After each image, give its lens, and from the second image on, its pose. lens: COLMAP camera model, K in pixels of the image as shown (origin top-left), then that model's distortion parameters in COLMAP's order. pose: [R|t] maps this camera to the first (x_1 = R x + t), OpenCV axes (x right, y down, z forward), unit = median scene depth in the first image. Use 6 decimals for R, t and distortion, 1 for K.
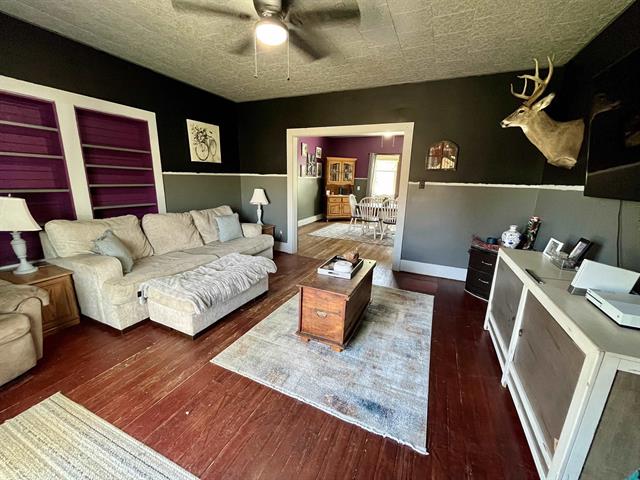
lens RADIAL K [[257.2, 0, 322.8], [0, 257.2, 240.0], [0, 0, 1]] dist [-0.001783, -0.000076]
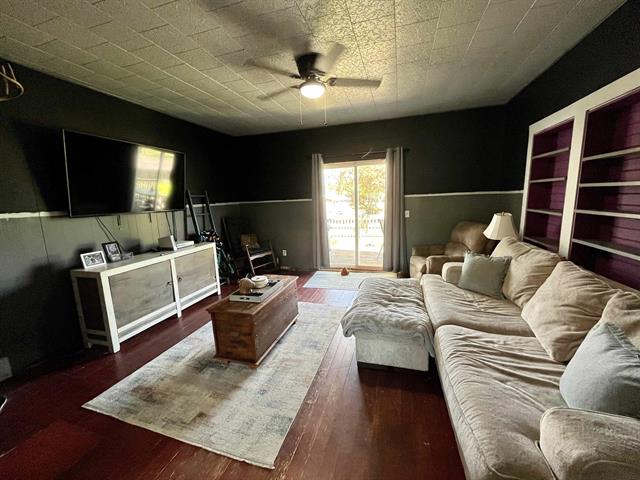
lens RADIAL K [[257.2, 0, 318.4], [0, 257.2, 239.9], [0, 0, 1]] dist [-0.001783, -0.000076]
pose [[-0.994584, 0.020431, -0.101903, -0.052273], [-0.020724, 0.921811, 0.387084, -0.421186], [0.101844, 0.387100, -0.916396, 1.690455]]
